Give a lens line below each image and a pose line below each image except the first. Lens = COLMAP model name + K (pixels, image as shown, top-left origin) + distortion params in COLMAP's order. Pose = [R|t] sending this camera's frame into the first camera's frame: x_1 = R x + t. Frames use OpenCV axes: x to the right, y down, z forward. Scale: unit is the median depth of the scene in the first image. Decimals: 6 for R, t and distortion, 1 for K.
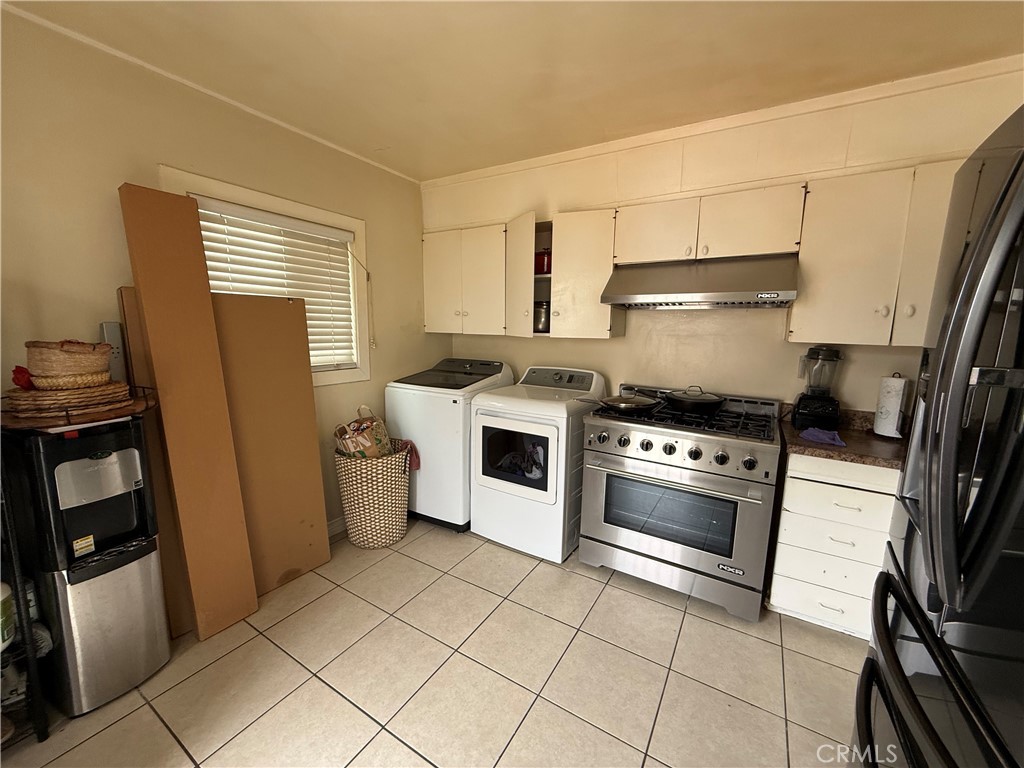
lens RADIAL K [[407.3, 0, 508.8], [0, 407.3, 384.4], [0, 0, 1]] dist [-0.003668, 0.000918]
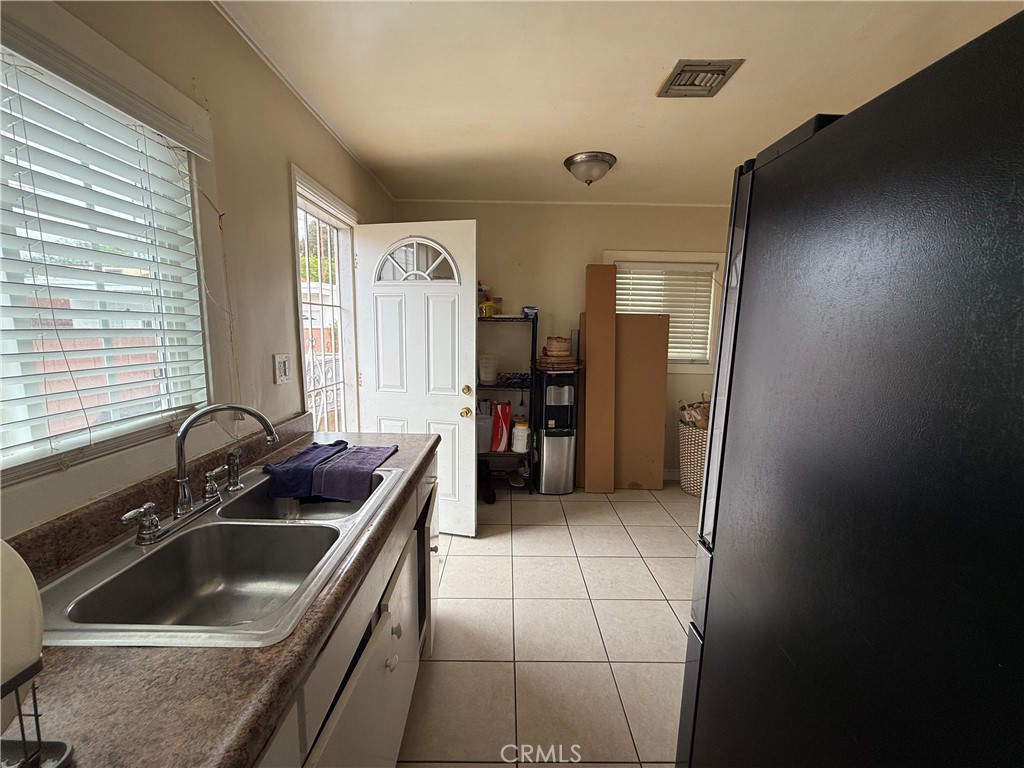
lens RADIAL K [[407.3, 0, 509.9], [0, 407.3, 383.2], [0, 0, 1]] dist [-0.003668, 0.000918]
pose [[0.534834, 0.115651, -0.837005, 0.519392], [-0.131818, 0.989880, 0.052544, 0.048444], [0.834612, 0.082230, 0.544667, -0.342111]]
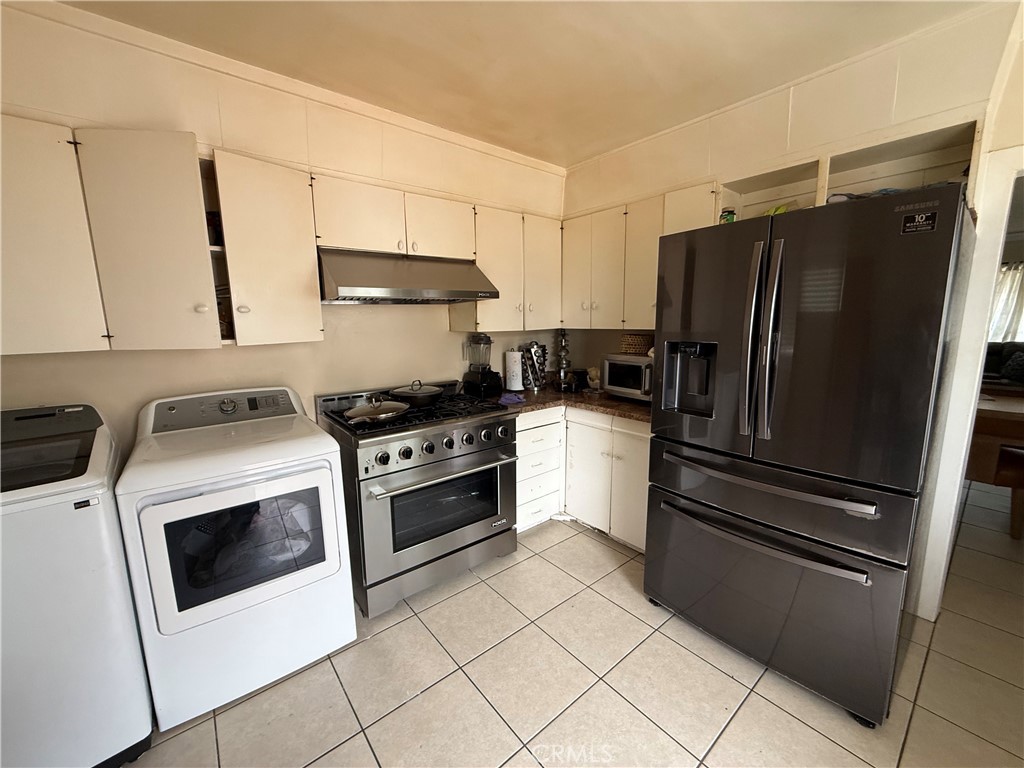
lens RADIAL K [[407.3, 0, 503.7], [0, 407.3, 387.8], [0, 0, 1]] dist [-0.003668, 0.000918]
pose [[0.327007, -0.173339, 0.928989, -0.436308], [0.164277, 0.978494, 0.124750, -0.072178], [-0.930634, 0.111817, 0.348450, 0.460455]]
